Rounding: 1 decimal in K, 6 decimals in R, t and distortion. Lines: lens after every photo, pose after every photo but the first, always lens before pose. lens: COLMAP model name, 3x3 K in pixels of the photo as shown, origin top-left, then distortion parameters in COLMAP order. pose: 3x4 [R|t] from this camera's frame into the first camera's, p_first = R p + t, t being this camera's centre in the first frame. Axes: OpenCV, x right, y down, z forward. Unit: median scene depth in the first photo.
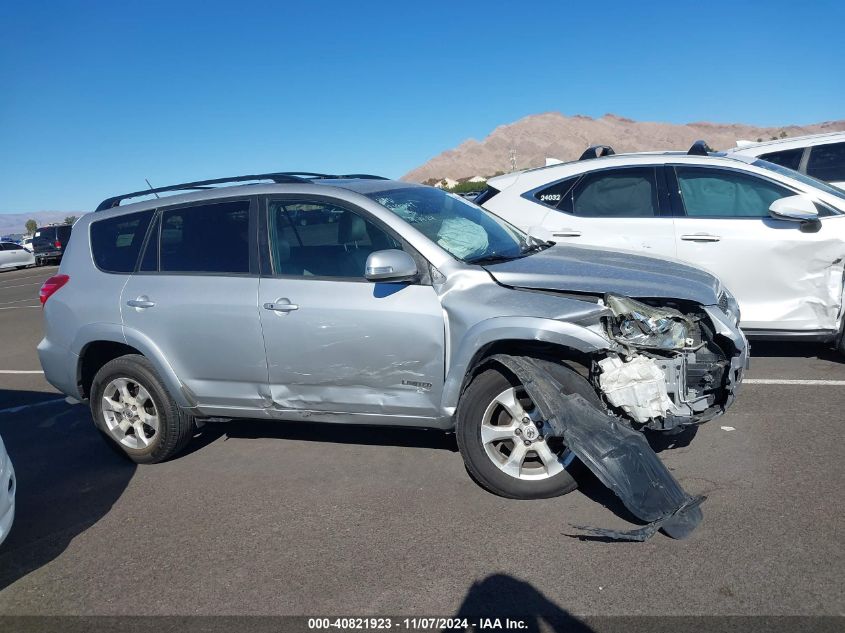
lens RADIAL K [[650.1, 0, 422.5], [0, 650.1, 316.5], [0, 0, 1]] dist [0.046749, -0.058180]
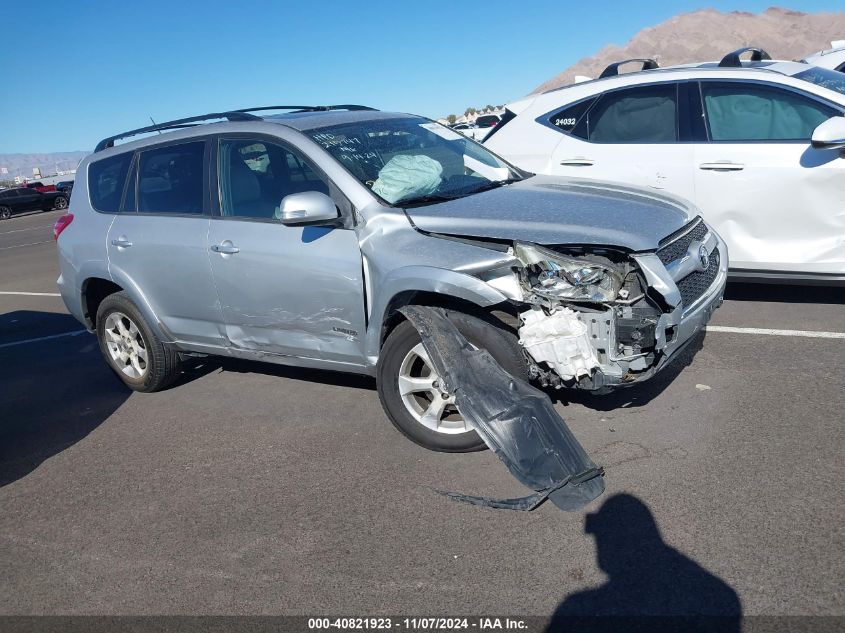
lens RADIAL K [[650.1, 0, 422.5], [0, 650.1, 316.5], [0, 0, 1]] dist [0.046749, -0.058180]
pose [[0.981816, 0.024737, -0.188219, 0.270648], [-0.002239, 0.992914, 0.118815, -0.032210], [0.189824, -0.116233, 0.974914, 0.064966]]
